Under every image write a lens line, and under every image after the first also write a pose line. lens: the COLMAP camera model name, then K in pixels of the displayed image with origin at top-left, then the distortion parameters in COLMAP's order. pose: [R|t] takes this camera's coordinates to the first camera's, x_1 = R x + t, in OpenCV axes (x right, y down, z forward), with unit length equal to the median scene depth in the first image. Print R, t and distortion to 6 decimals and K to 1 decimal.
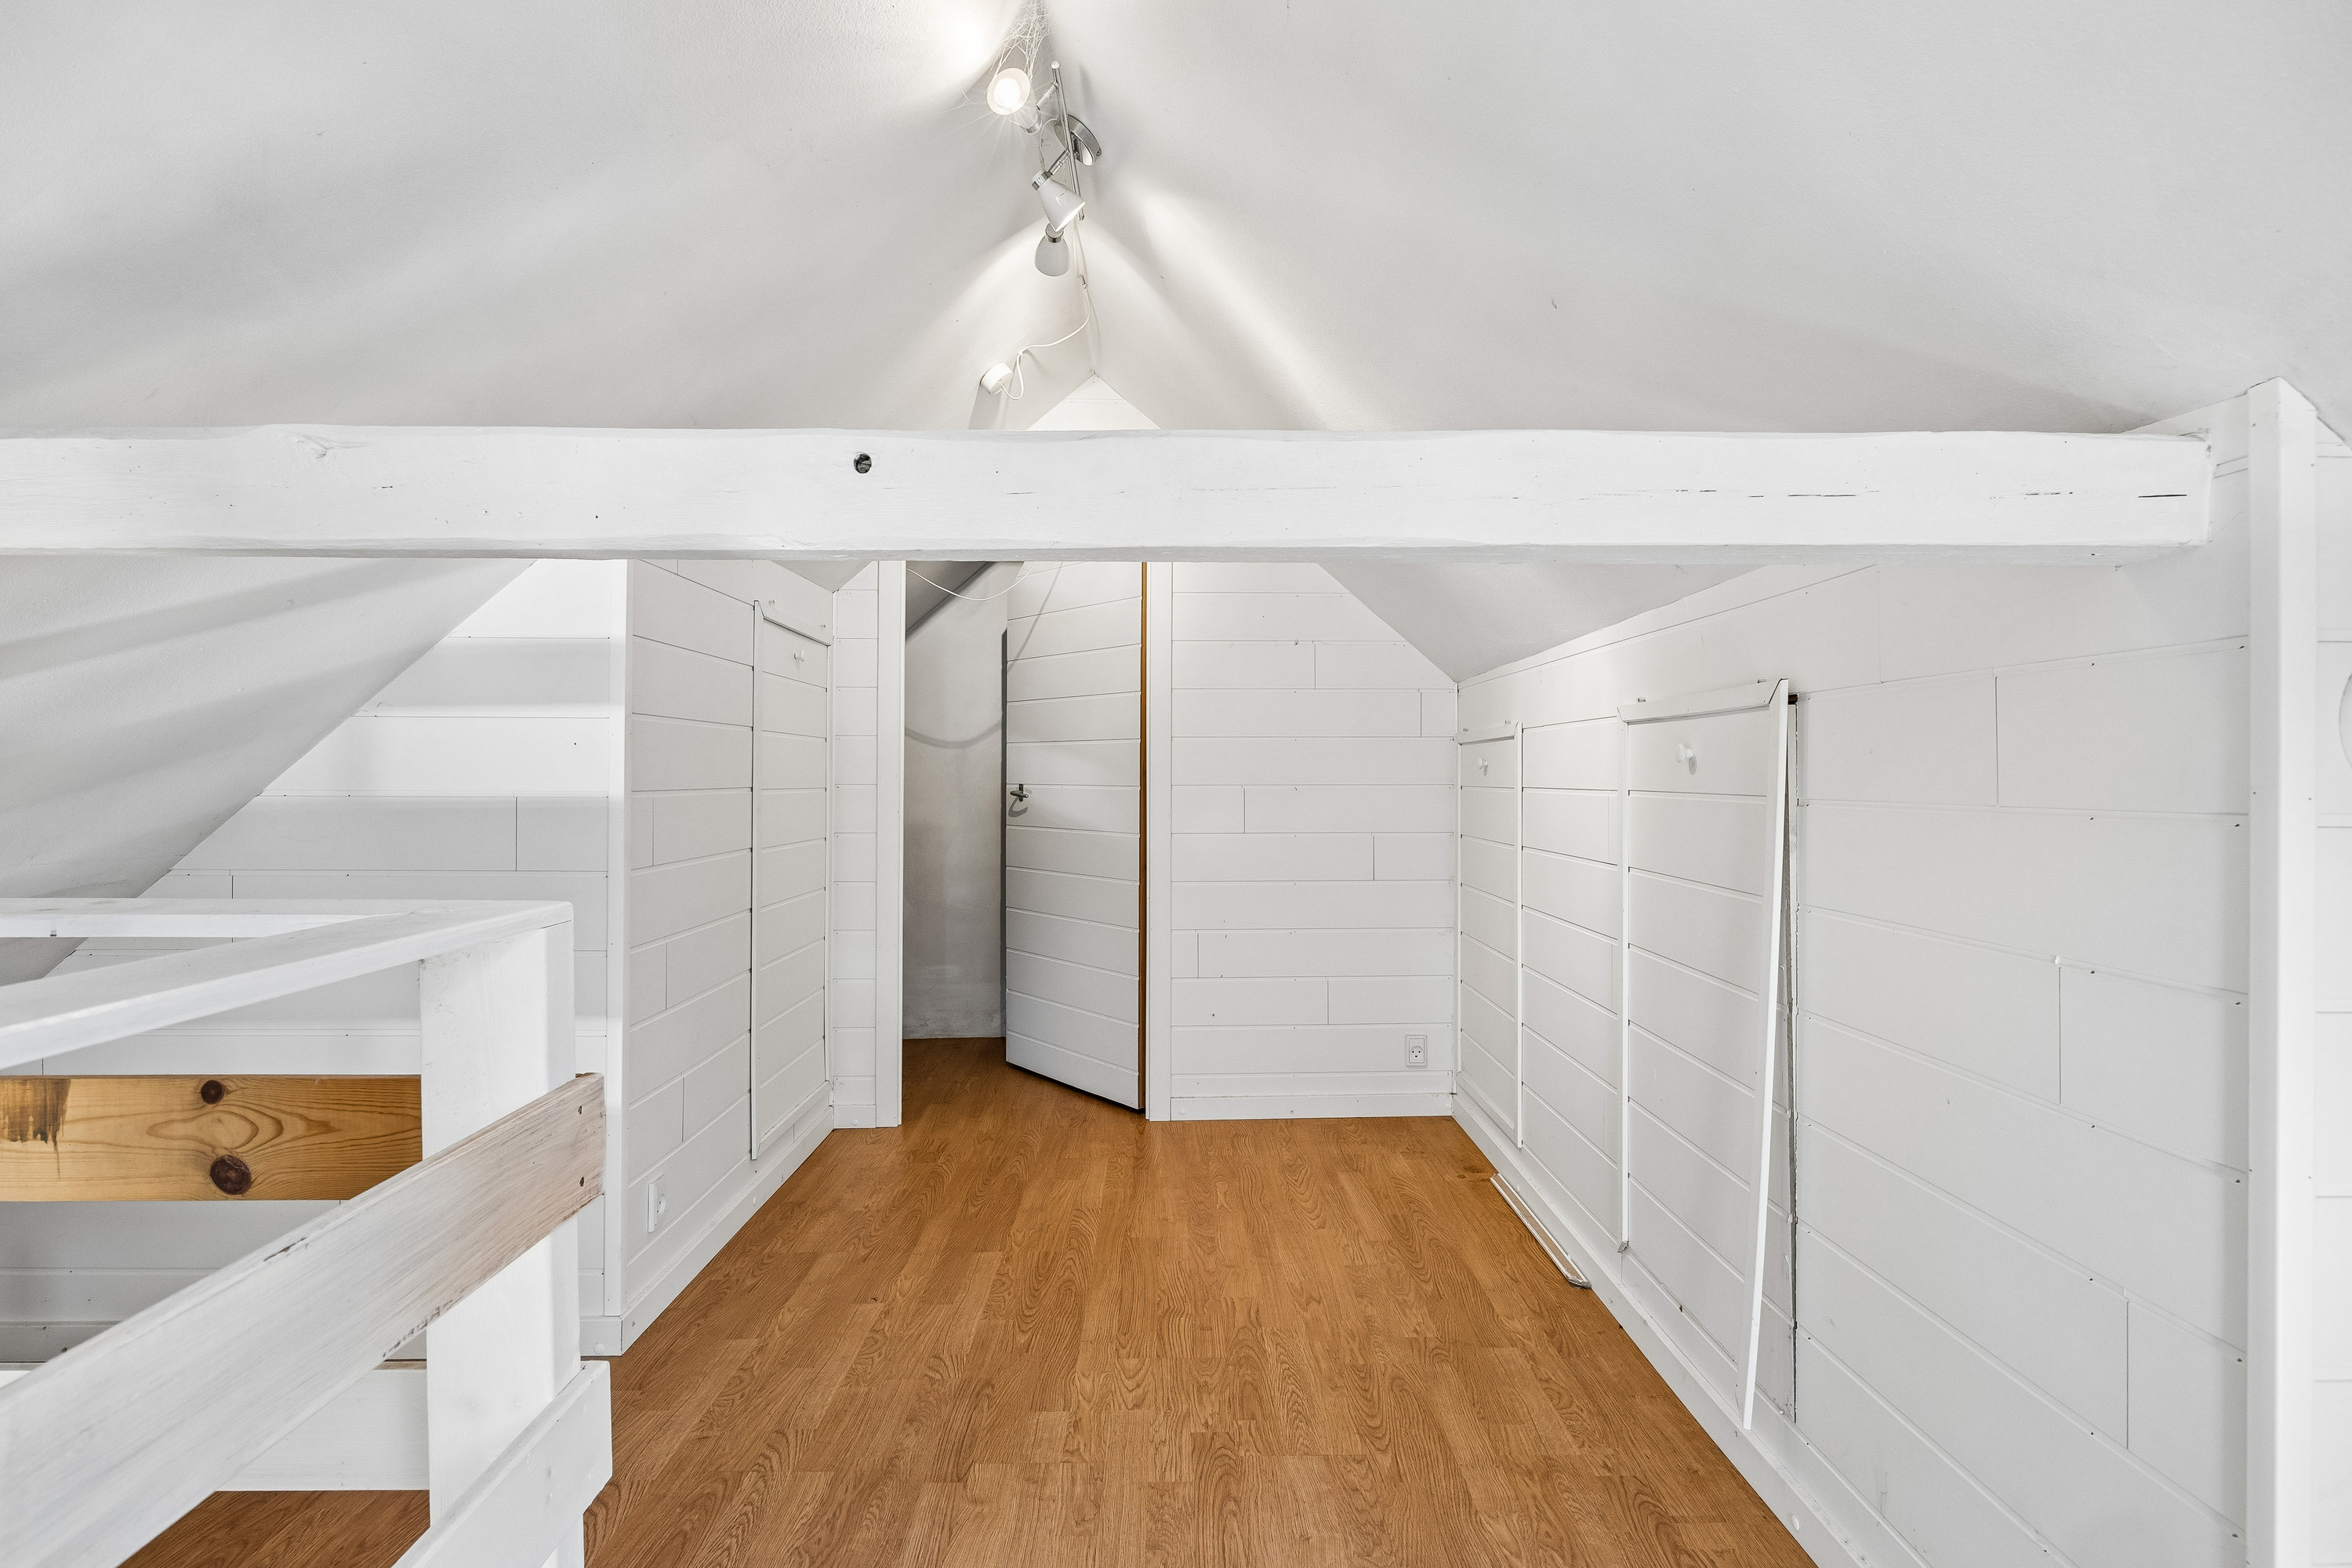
lens RADIAL K [[1160.6, 0, 1175.3], [0, 1160.6, 779.5], [0, 0, 1]] dist [-0.014577, -0.000947]
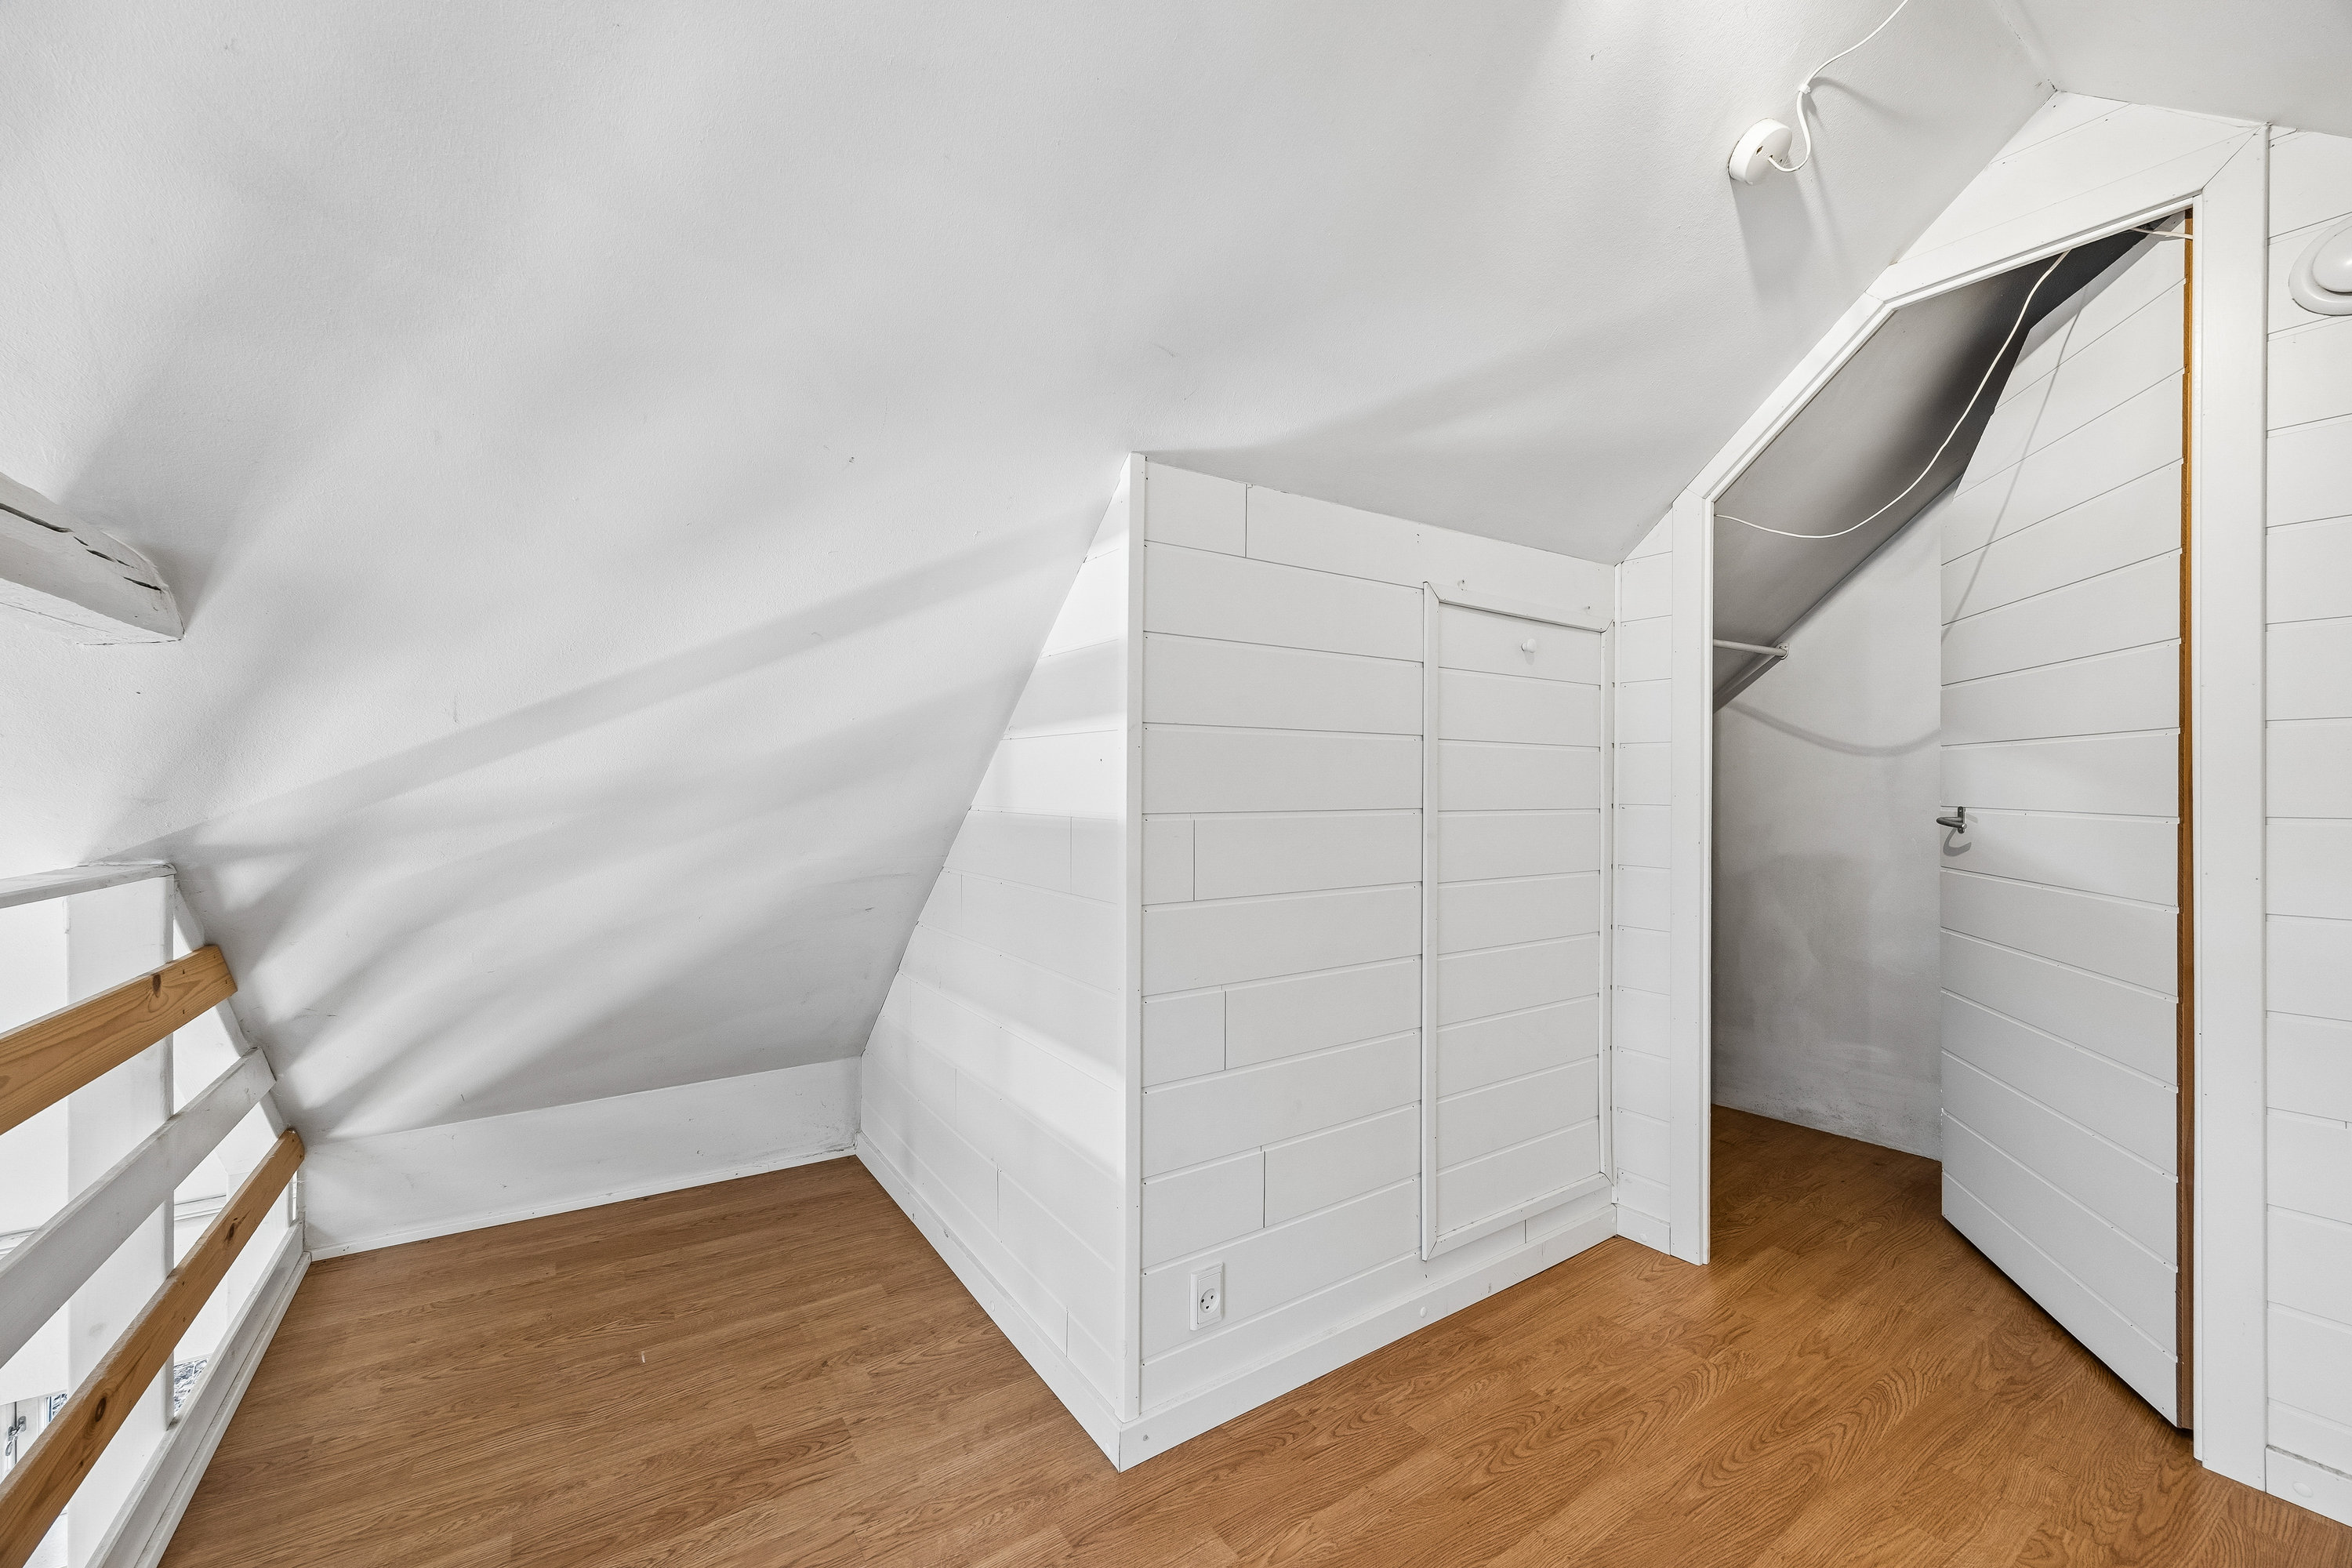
lens RADIAL K [[919.2, 0, 1177.5], [0, 919.2, 781.5], [0, 0, 1]] dist [0.002119, -0.000921]
pose [[0.551059, -0.002900, -0.834461, 0.076398], [-0.004954, 0.999965, -0.006747, -0.006498], [0.834451, 0.007852, 0.551025, 0.431283]]
